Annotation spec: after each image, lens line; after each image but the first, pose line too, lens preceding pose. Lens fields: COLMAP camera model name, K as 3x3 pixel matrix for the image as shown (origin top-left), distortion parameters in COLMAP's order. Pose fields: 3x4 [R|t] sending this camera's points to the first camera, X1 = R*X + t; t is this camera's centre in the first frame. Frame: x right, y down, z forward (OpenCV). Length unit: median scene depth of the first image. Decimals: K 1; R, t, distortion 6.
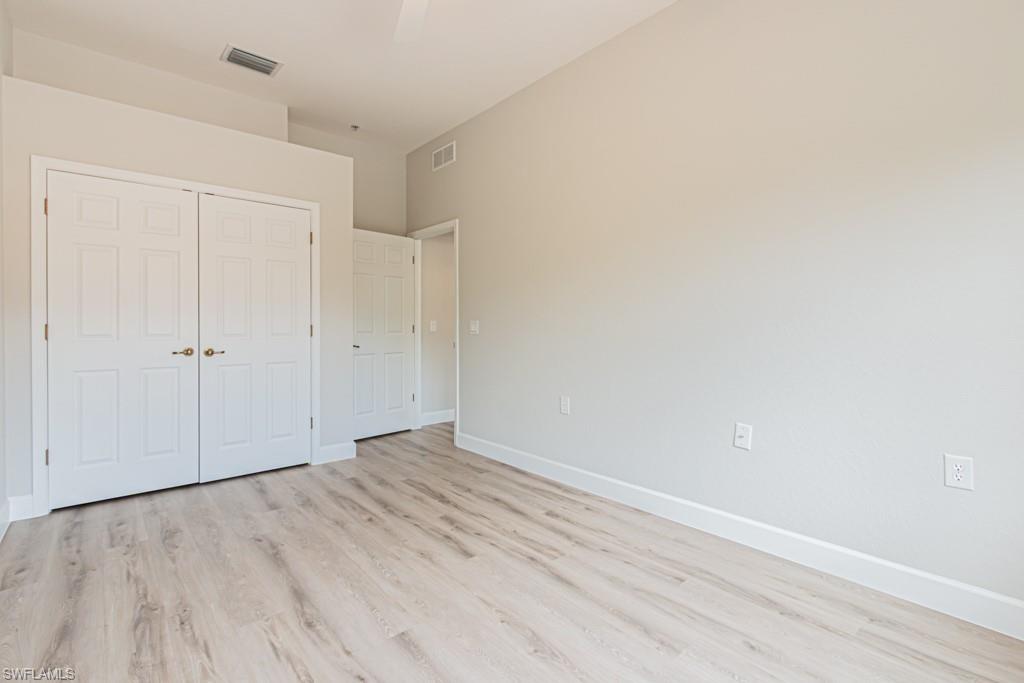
lens RADIAL K [[471.1, 0, 505.4], [0, 471.1, 327.6], [0, 0, 1]] dist [0.002393, -0.000053]
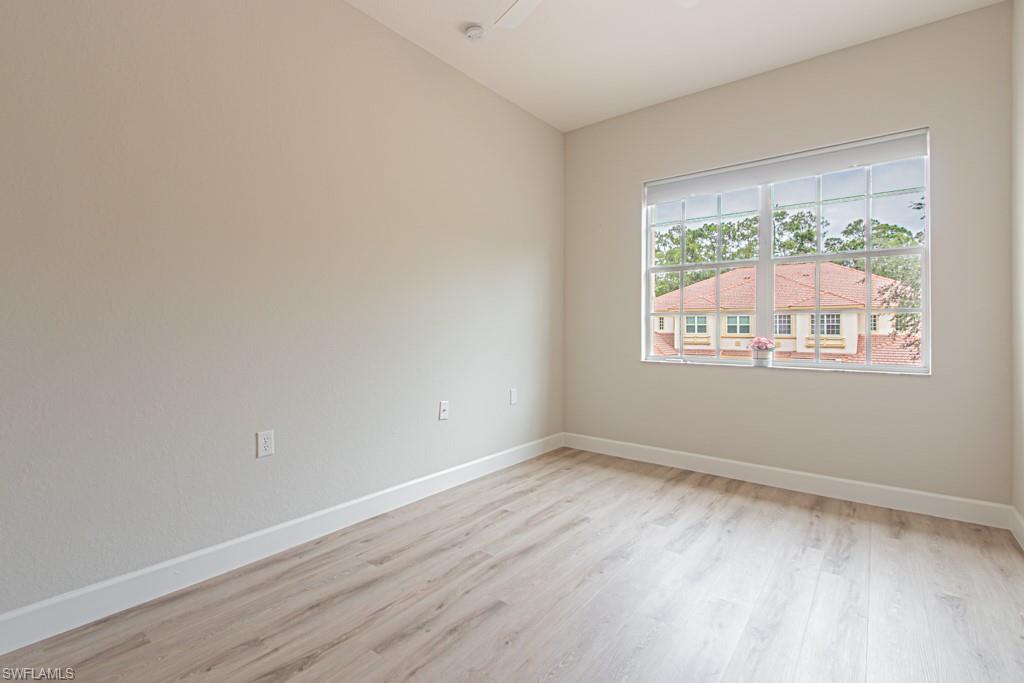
lens RADIAL K [[471.1, 0, 505.4], [0, 471.1, 327.6], [0, 0, 1]] dist [0.002393, -0.000053]
pose [[-0.194394, 0.000635, 0.980923, -0.822600], [-0.000487, 1.000000, -0.000743, -0.001859], [-0.980923, -0.000622, -0.194393, 1.062277]]
